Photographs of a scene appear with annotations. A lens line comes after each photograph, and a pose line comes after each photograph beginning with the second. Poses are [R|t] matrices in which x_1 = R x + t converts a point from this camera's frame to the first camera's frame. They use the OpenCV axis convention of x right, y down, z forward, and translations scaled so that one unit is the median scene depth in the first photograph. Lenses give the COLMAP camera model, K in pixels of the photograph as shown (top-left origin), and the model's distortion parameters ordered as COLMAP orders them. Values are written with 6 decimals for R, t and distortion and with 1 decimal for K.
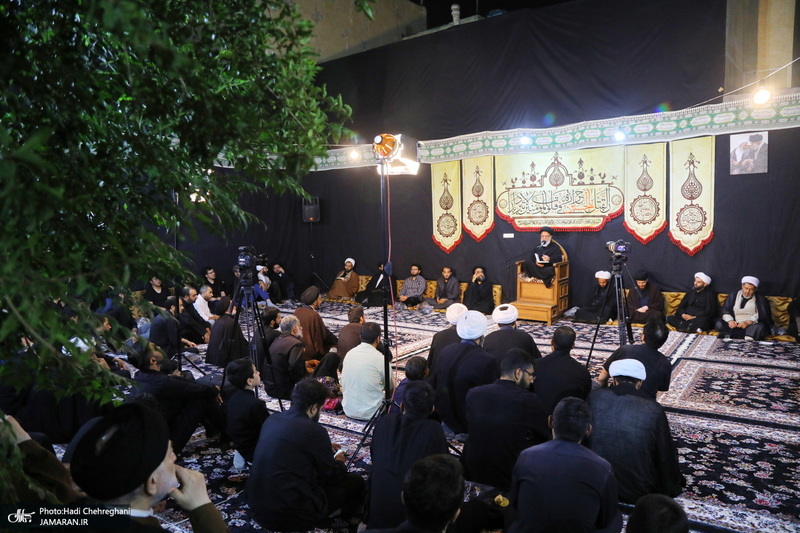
lens RADIAL K [[595.1, 0, 379.4], [0, 595.1, 277.4], [0, 0, 1]] dist [-0.131071, 0.069908]
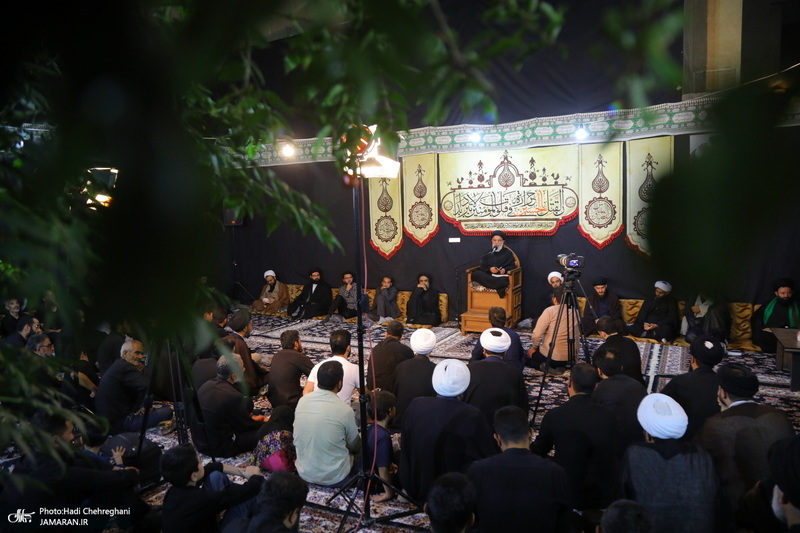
lens RADIAL K [[595.1, 0, 393.8], [0, 595.1, 285.1], [0, 0, 1]] dist [-0.131071, 0.069908]
pose [[0.985516, -0.021019, 0.168274, -0.036524], [0.017884, 0.999638, 0.020123, -0.022435], [-0.168636, -0.016823, 0.985535, 0.106950]]
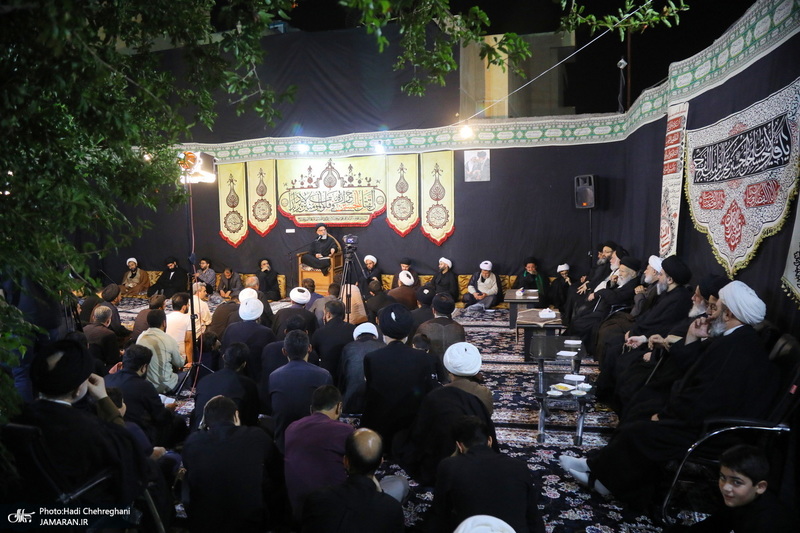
lens RADIAL K [[595.1, 0, 417.0], [0, 595.1, 281.7], [0, 0, 1]] dist [-0.131071, 0.069908]
pose [[0.911845, -0.037413, 0.408826, -0.028541], [0.030419, 0.999259, 0.023598, 0.007998], [-0.409405, -0.009082, 0.912307, -0.144012]]
